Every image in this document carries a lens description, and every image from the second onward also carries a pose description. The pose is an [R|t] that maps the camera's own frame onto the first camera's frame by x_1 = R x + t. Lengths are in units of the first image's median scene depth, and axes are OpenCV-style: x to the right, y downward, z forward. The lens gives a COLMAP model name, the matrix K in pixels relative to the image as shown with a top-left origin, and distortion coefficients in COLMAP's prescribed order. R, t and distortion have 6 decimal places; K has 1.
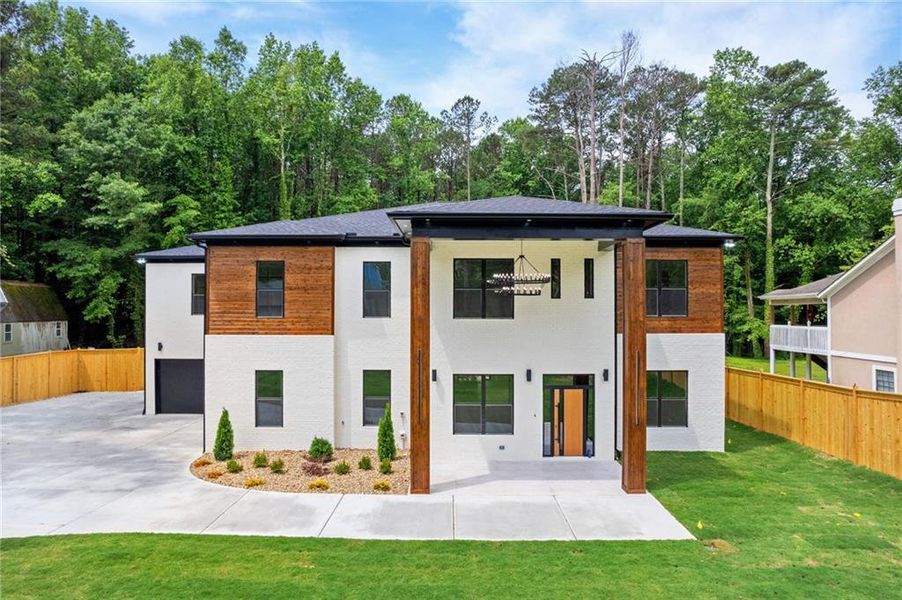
lens RADIAL K [[572.0, 0, 447.5], [0, 572.0, 308.1], [0, 0, 1]] dist [-0.069918, 0.066797]
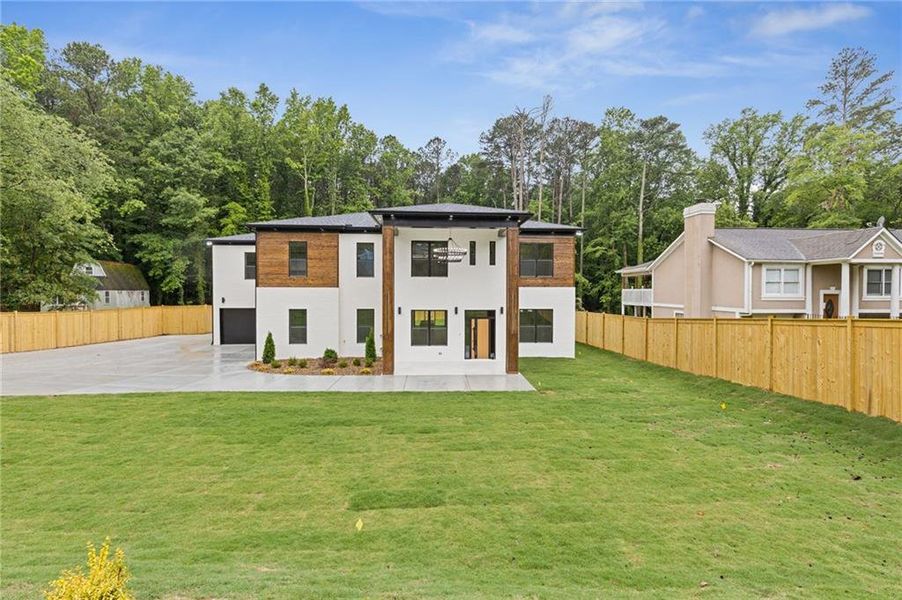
lens RADIAL K [[406.9, 0, 451.0], [0, 406.9, 300.0], [0, 0, 1]] dist [0.009545, -0.000237]
pose [[0.998426, 0.000489, 0.056088, 0.056145], [-0.001873, 0.999695, 0.024623, 0.053266], [-0.056059, -0.024690, 0.998122, -0.180418]]
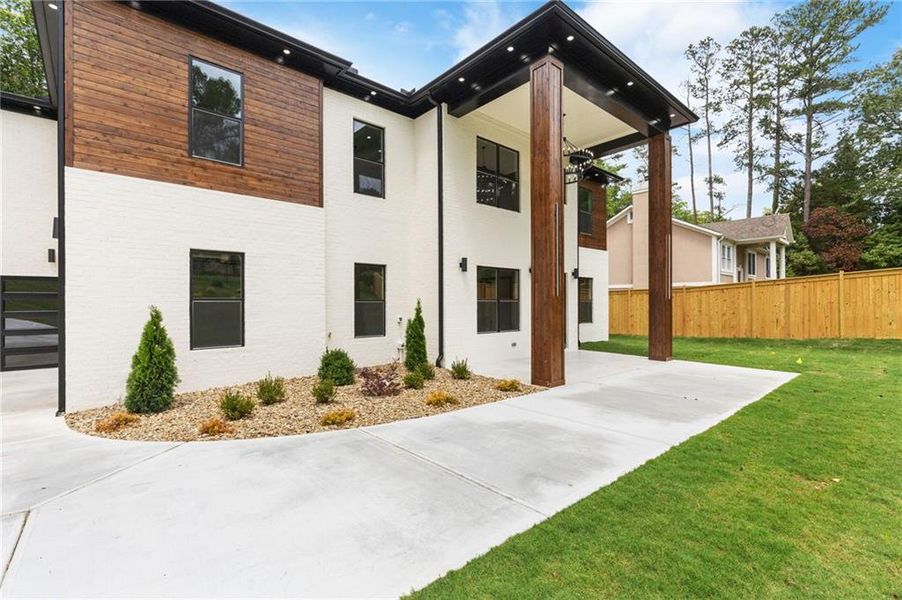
lens RADIAL K [[406.9, 0, 451.0], [0, 406.9, 300.0], [0, 0, 1]] dist [0.009545, -0.000237]
pose [[0.755213, 0.001865, 0.655476, -0.403589], [0.003430, 0.999971, -0.006796, 0.162102], [-0.655470, 0.007381, 0.755185, 0.517832]]
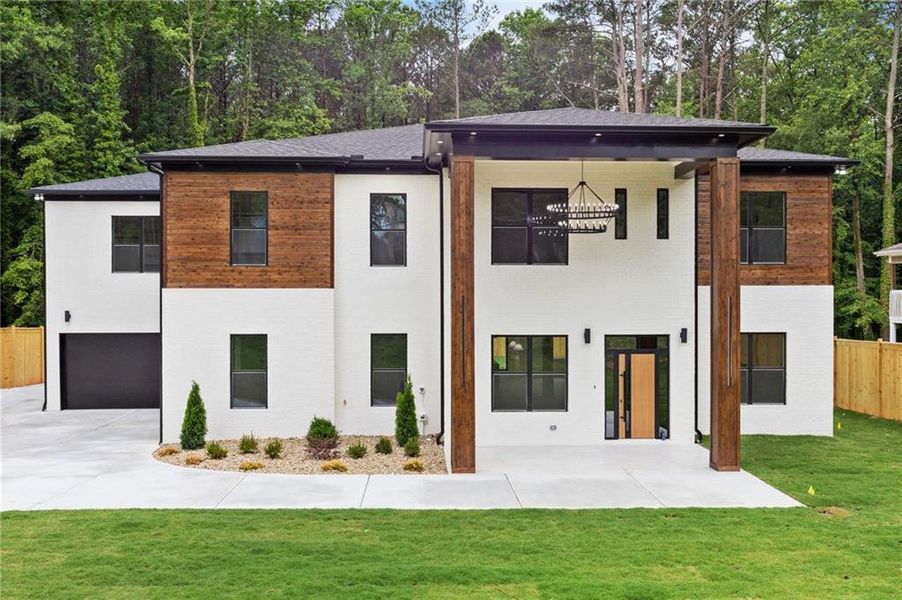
lens RADIAL K [[848.6, 0, 448.6], [0, 848.6, 310.3], [0, 0, 1]] dist [0.011262, 0.012677]
pose [[0.998965, -0.002762, 0.045391, -0.095284], [0.001920, 0.999826, 0.018578, 0.055722], [-0.045434, -0.018472, 0.998797, -0.154487]]
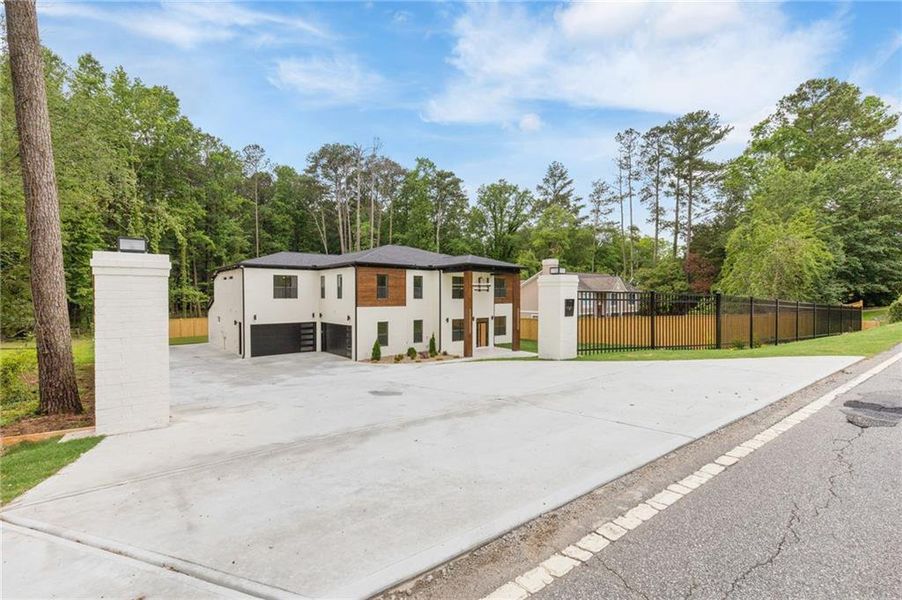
lens RADIAL K [[406.9, 0, 451.0], [0, 406.9, 300.0], [0, 0, 1]] dist [0.009545, -0.000237]
pose [[0.766825, -0.007937, 0.641808, -1.148912], [-0.000331, 0.999919, 0.012760, -0.000243], [-0.641857, -0.009997, 0.766759, -0.439994]]
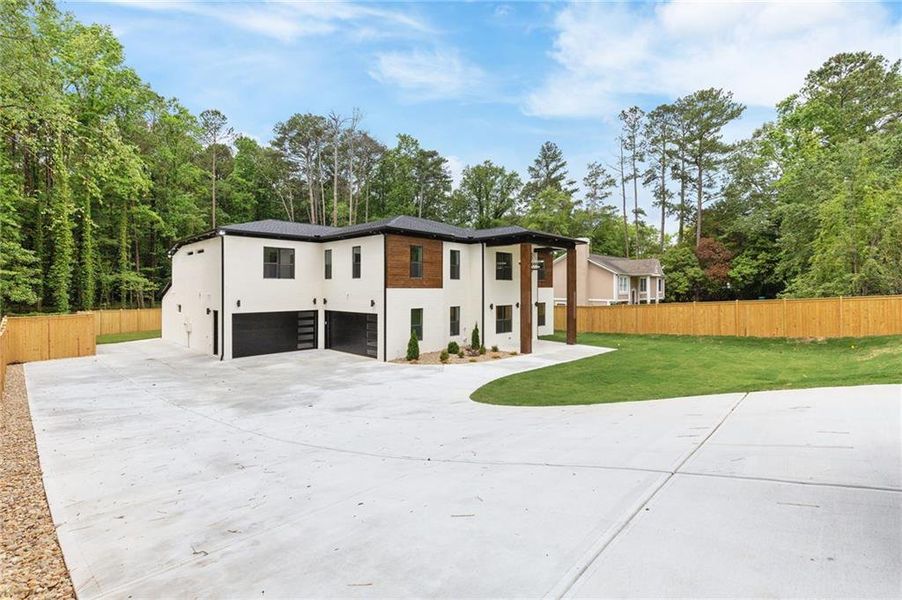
lens RADIAL K [[412.4, 0, 450.6], [0, 412.4, 283.2], [0, 0, 1]] dist [0.009305, 0.000095]
pose [[0.699644, 0.008406, 0.714442, -1.133974], [-0.001201, 0.999943, -0.010589, 0.044811], [-0.714490, 0.006551, 0.699615, 0.039167]]
